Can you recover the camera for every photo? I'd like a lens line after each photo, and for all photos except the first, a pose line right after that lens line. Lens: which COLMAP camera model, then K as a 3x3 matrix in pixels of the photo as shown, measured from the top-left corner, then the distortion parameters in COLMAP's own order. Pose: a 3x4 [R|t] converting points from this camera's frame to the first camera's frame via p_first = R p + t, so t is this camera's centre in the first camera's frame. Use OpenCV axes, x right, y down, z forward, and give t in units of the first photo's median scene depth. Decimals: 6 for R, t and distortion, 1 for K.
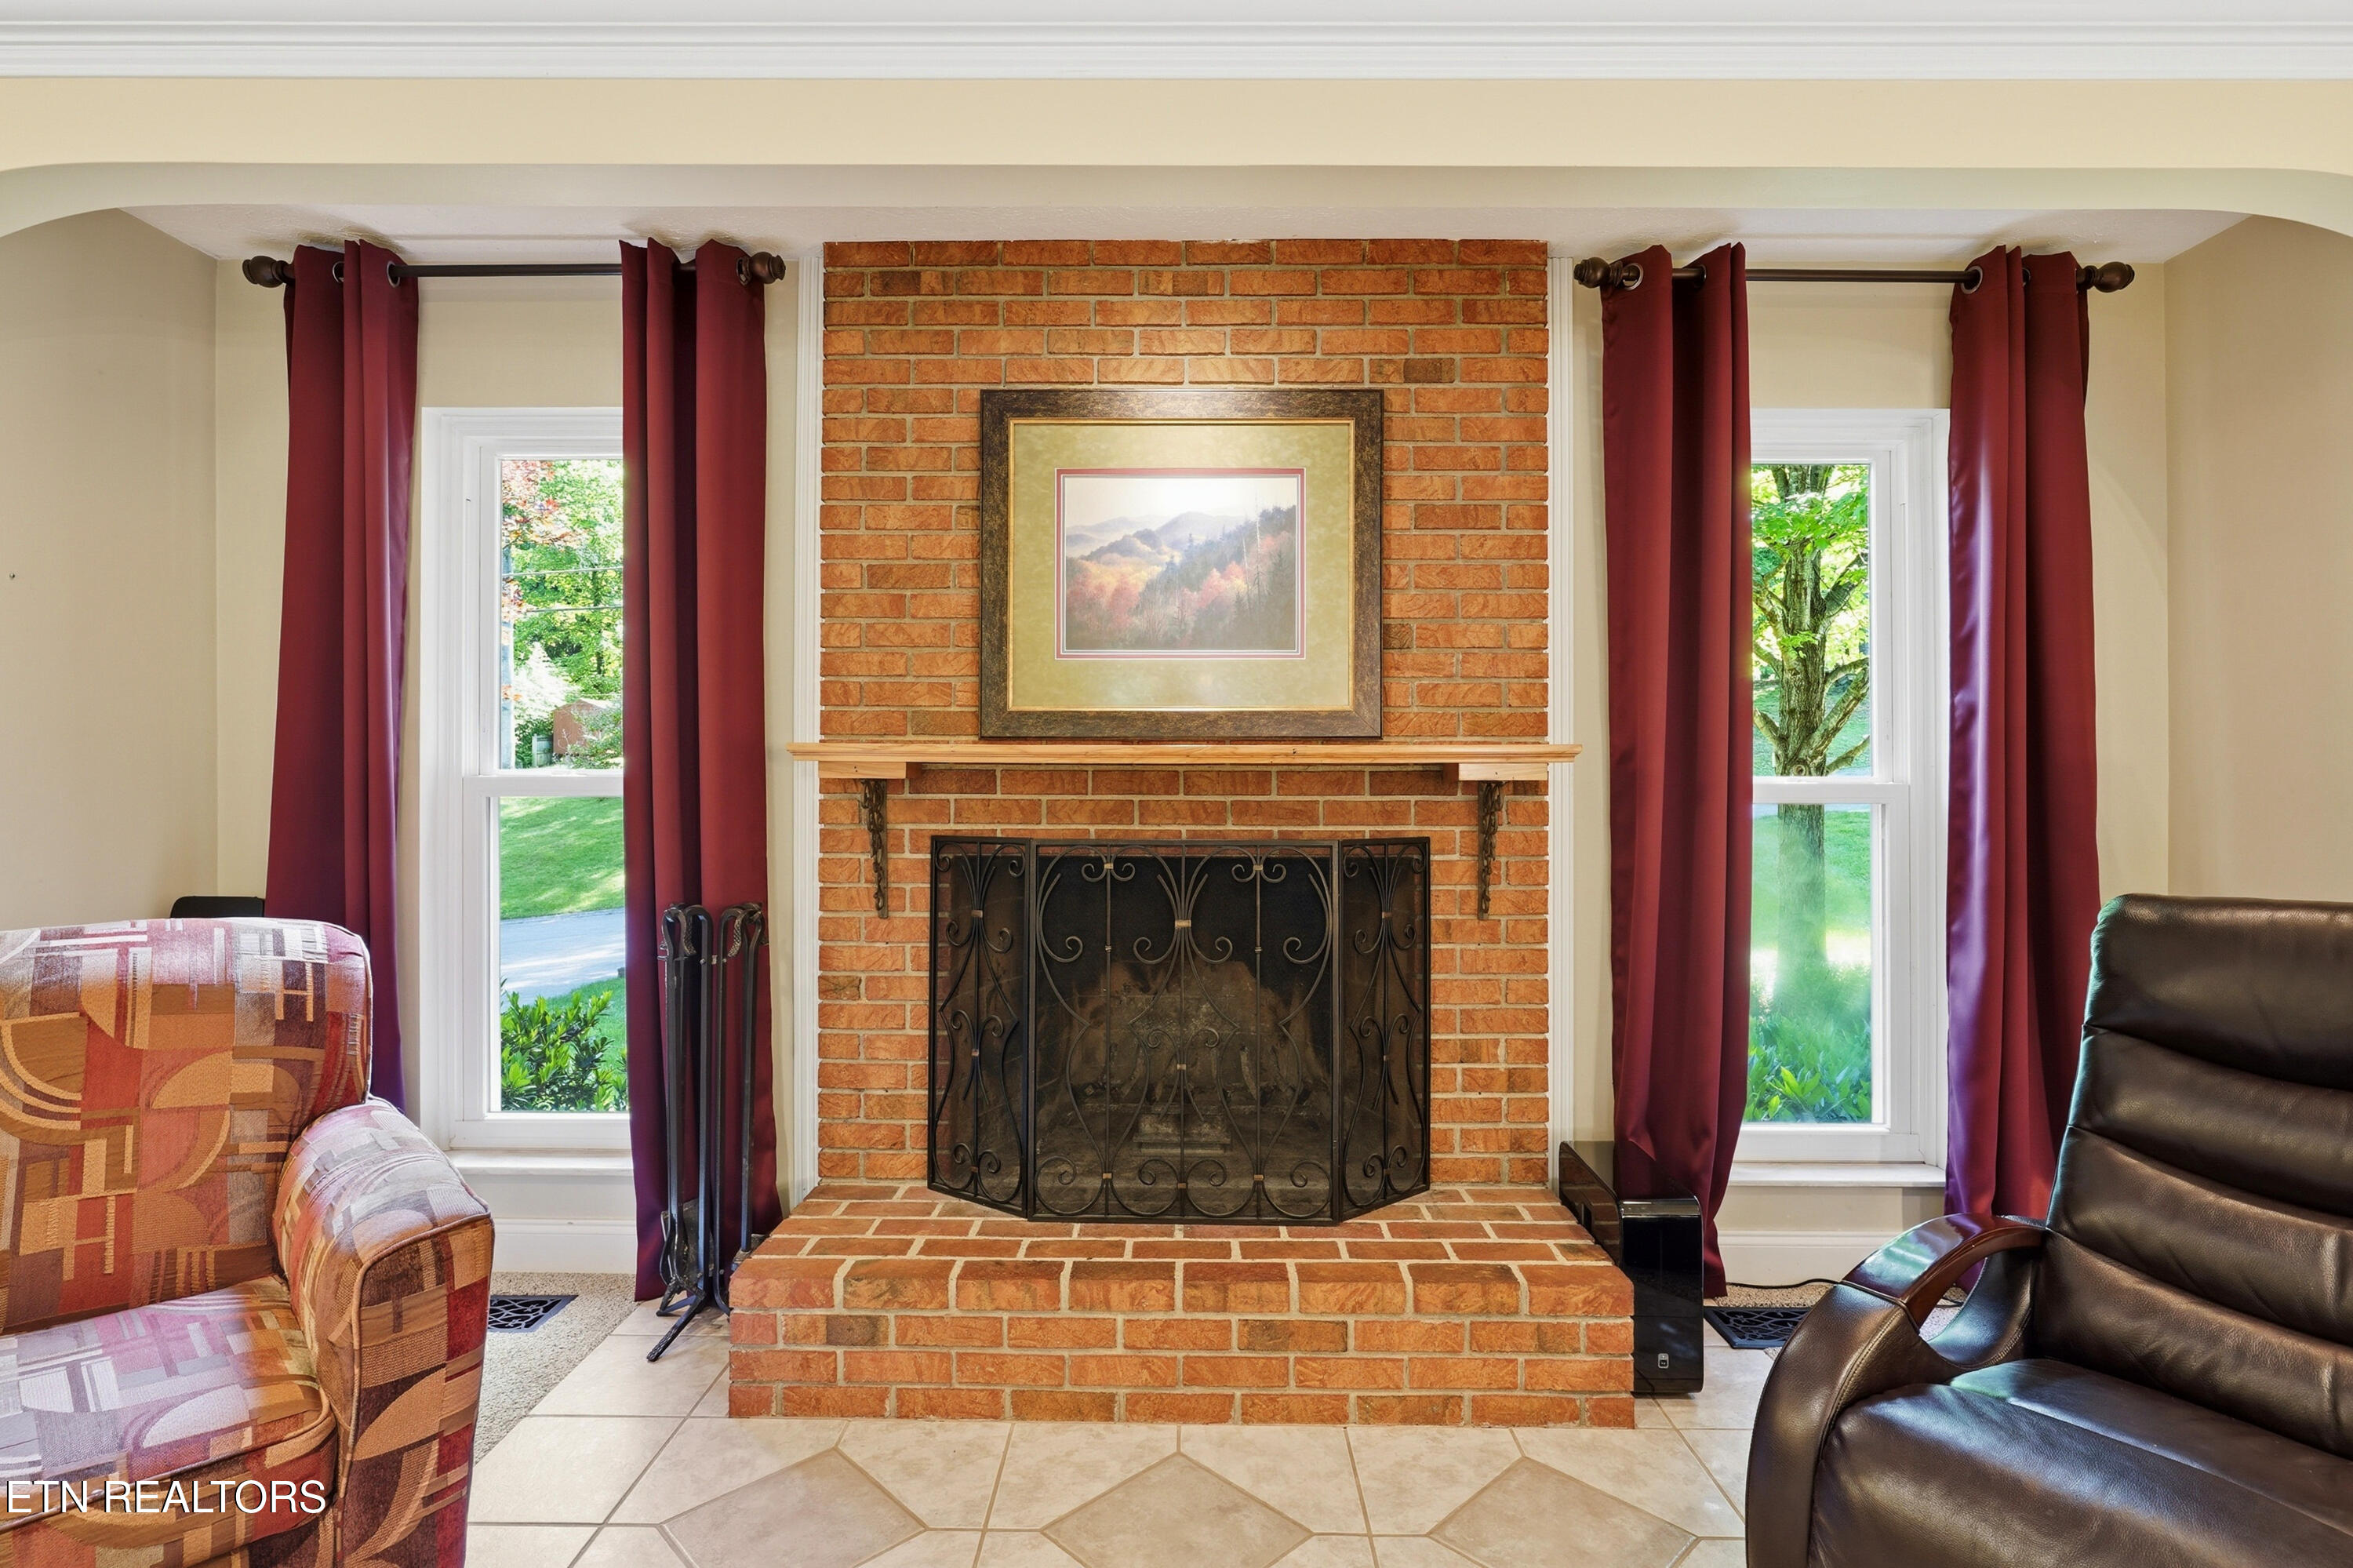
lens RADIAL K [[1163.4, 0, 1176.9], [0, 1163.4, 759.1], [0, 0, 1]] dist [-0.017371, 0.013321]
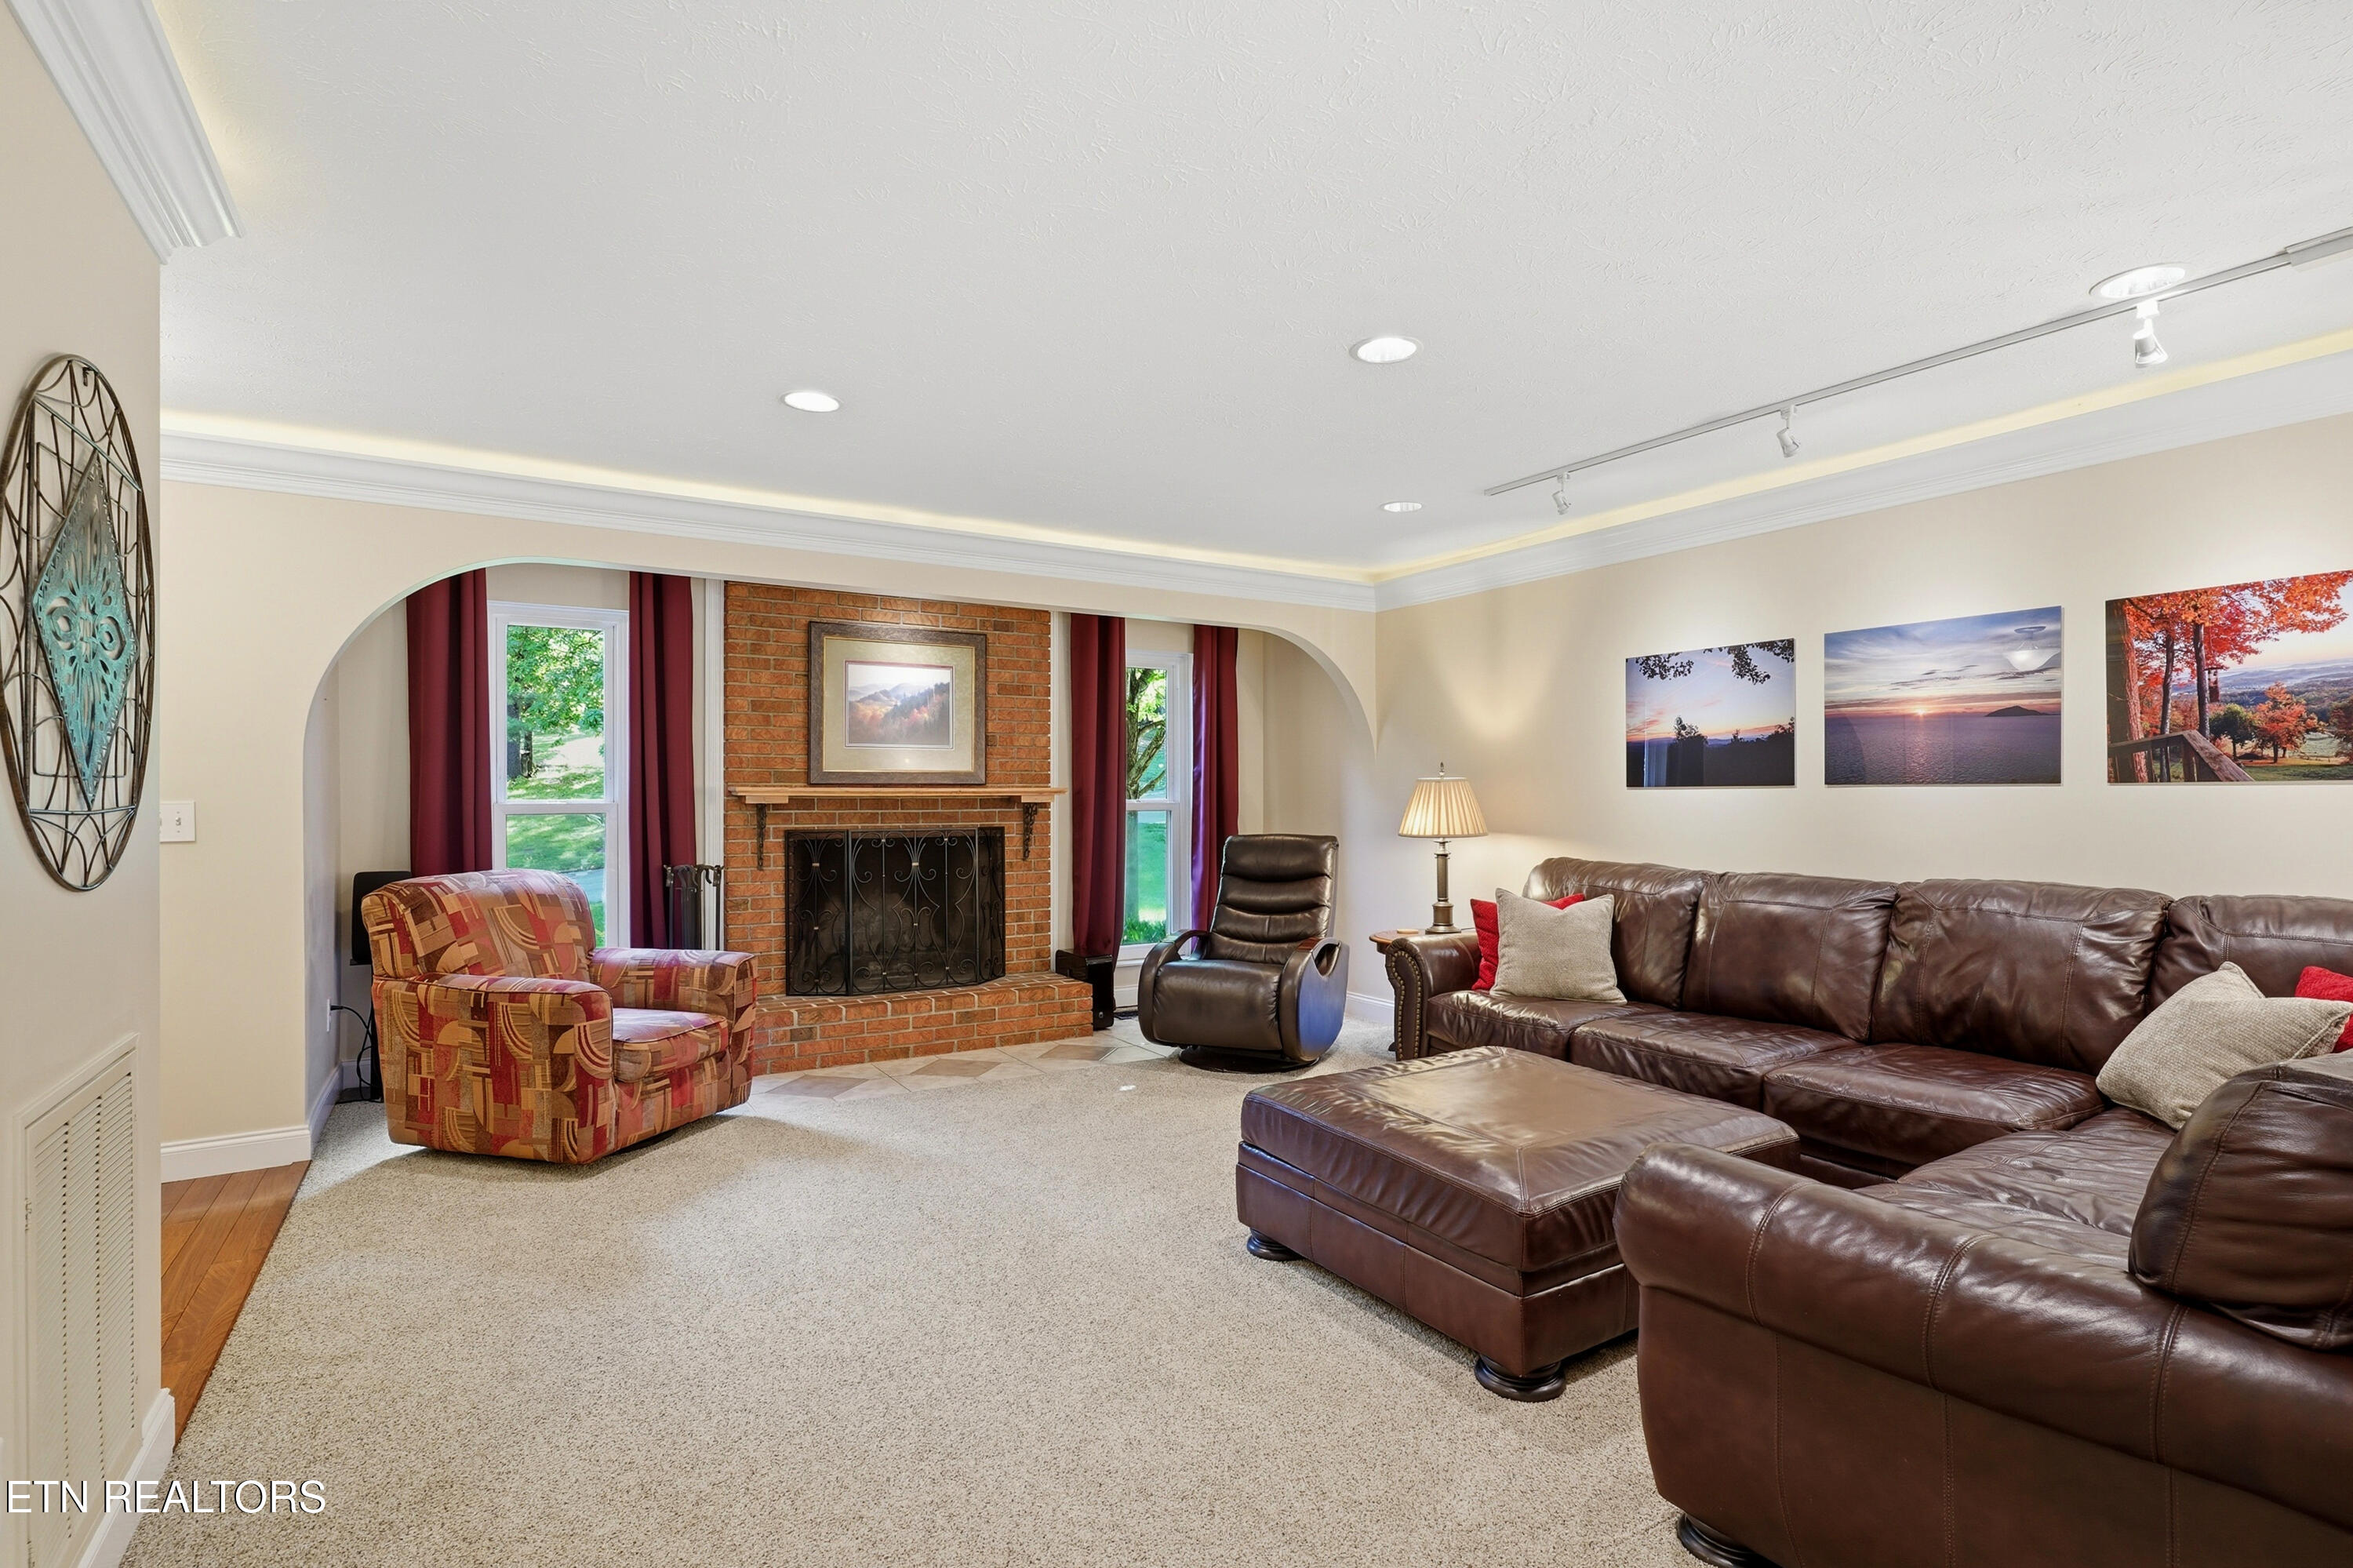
lens RADIAL K [[1138.3, 0, 1176.5], [0, 1138.3, 784.0], [0, 0, 1]] dist [-0.000580, 0.001500]
pose [[0.851216, 0.001568, 0.524814, -0.691296], [-0.003273, 0.999992, 0.002321, -0.025377], [-0.524806, -0.003694, 0.851214, -1.135622]]
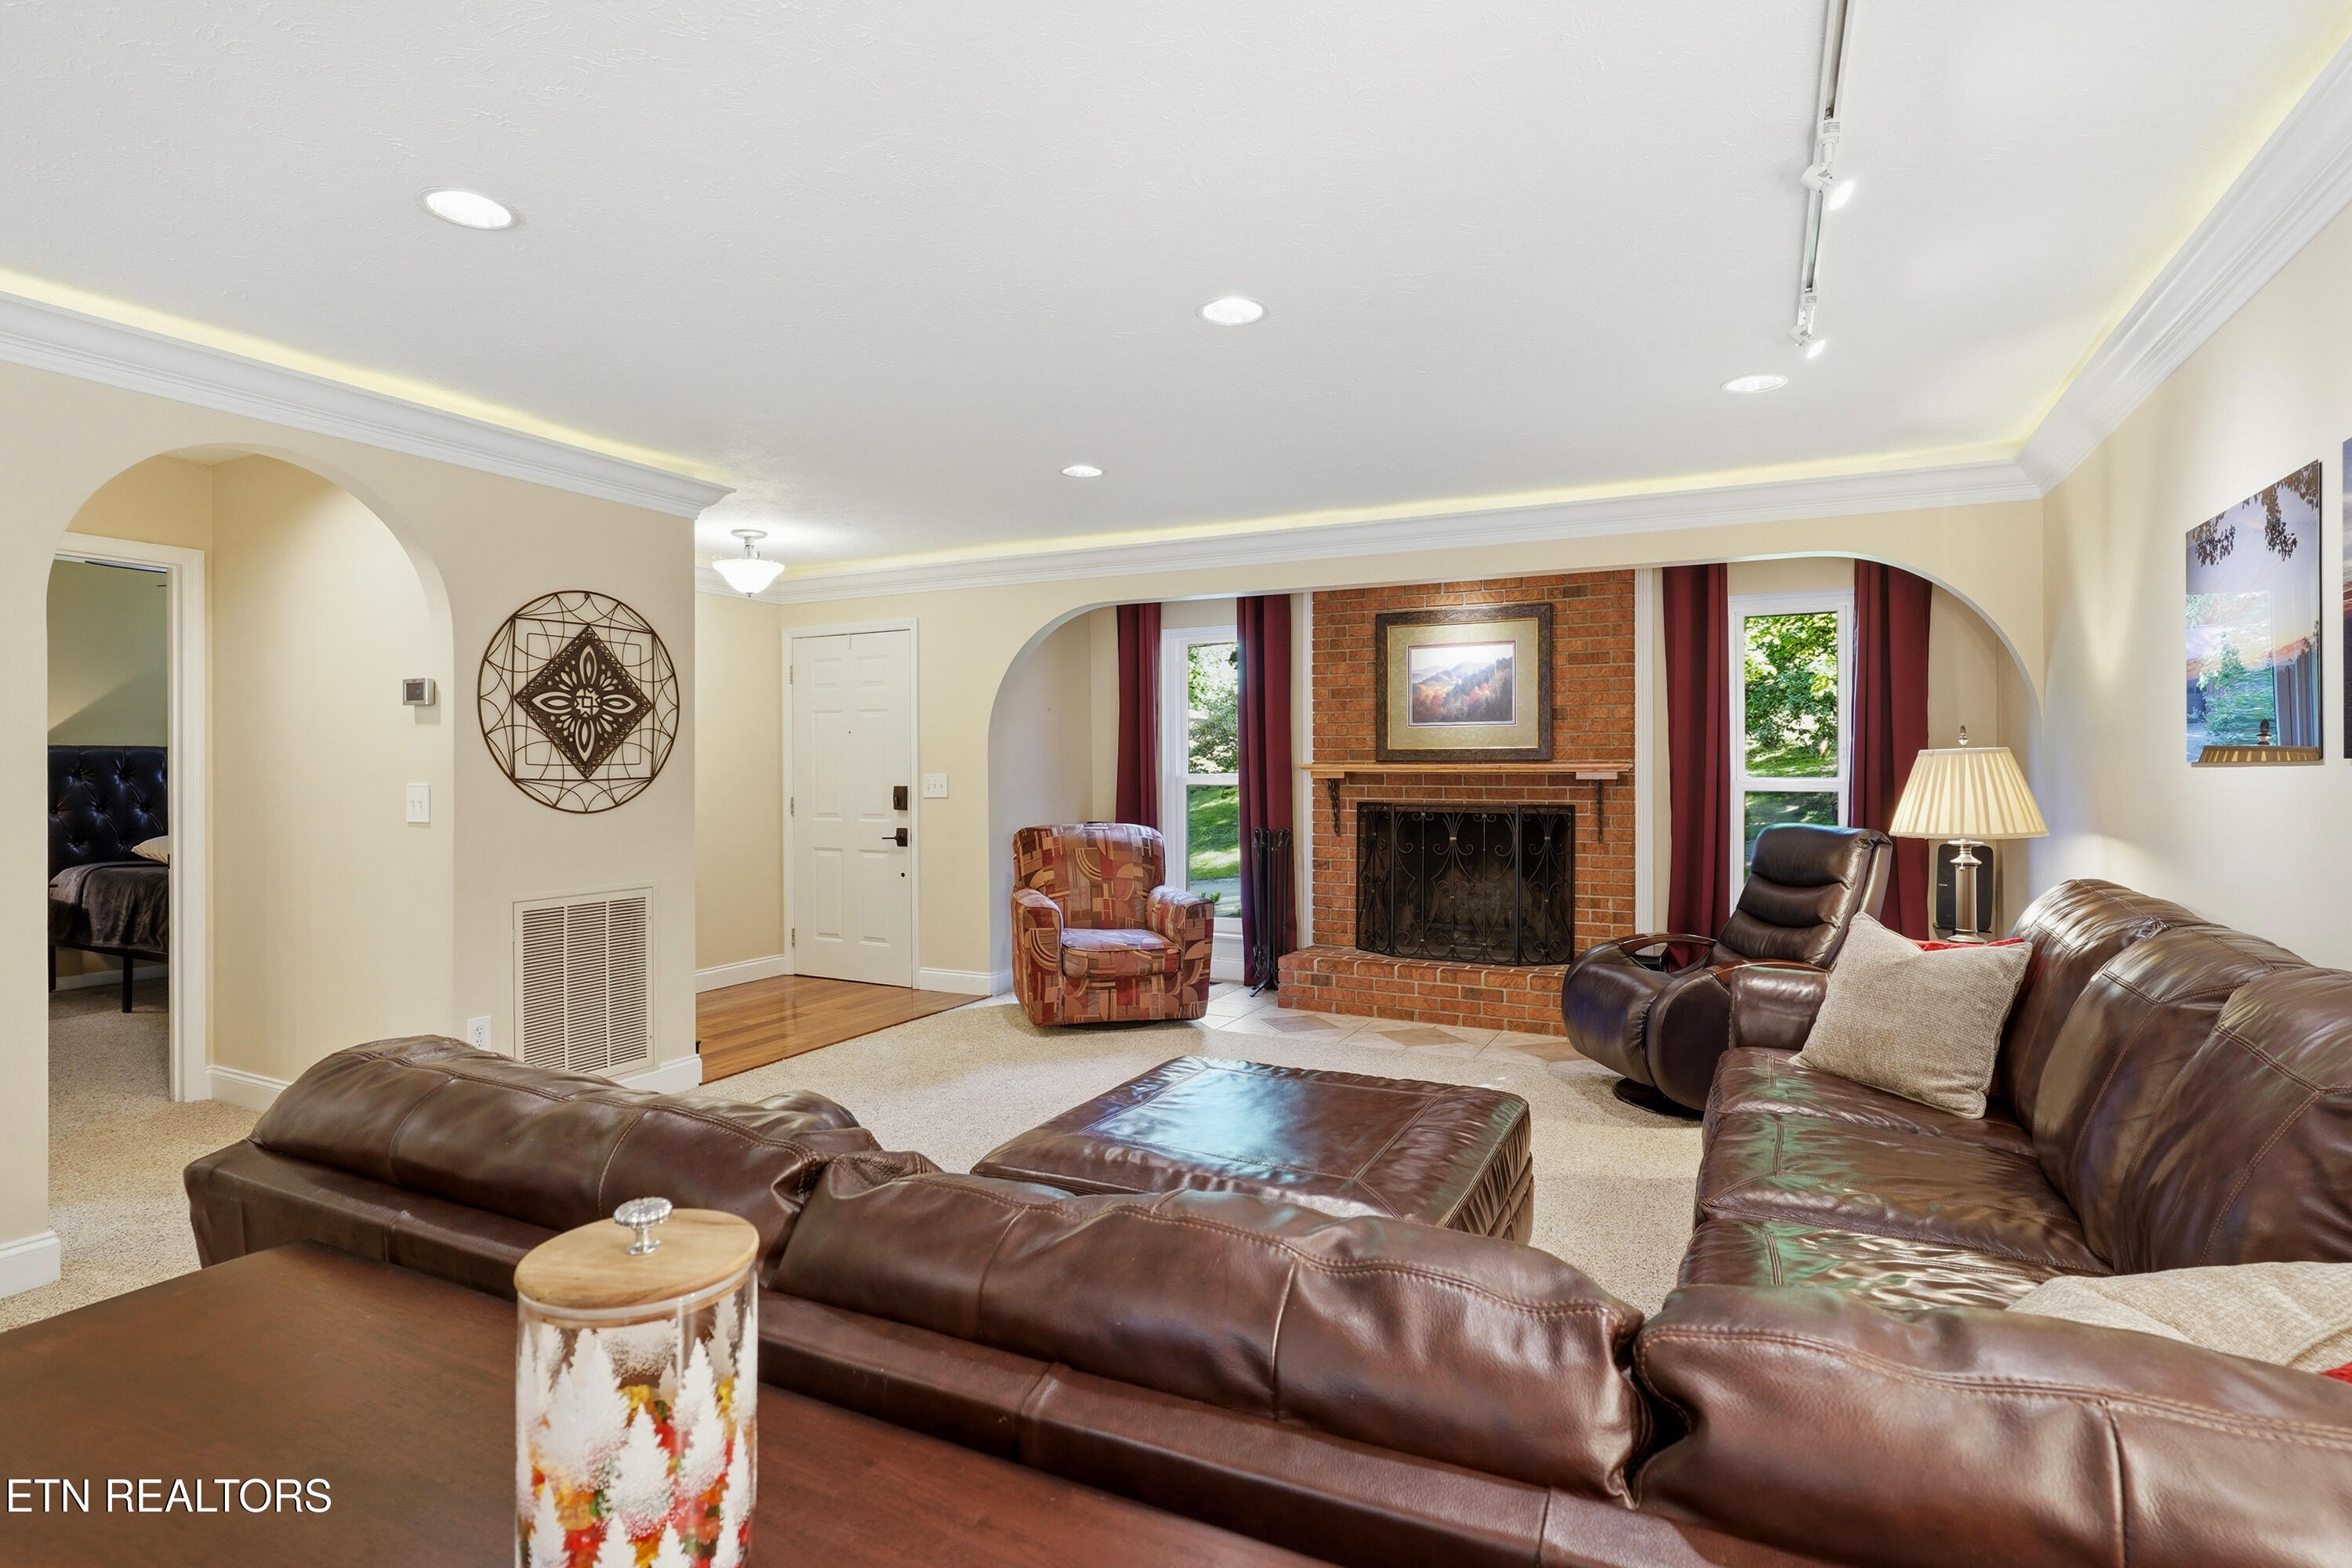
lens RADIAL K [[1162.9, 0, 1176.4], [0, 1162.9, 759.1], [0, 0, 1]] dist [-0.017371, 0.013321]
pose [[0.894801, -0.006432, -0.446418, 0.522065], [0.008035, 0.999966, 0.001699, -0.029624], [0.446392, -0.005108, 0.894823, -1.300005]]
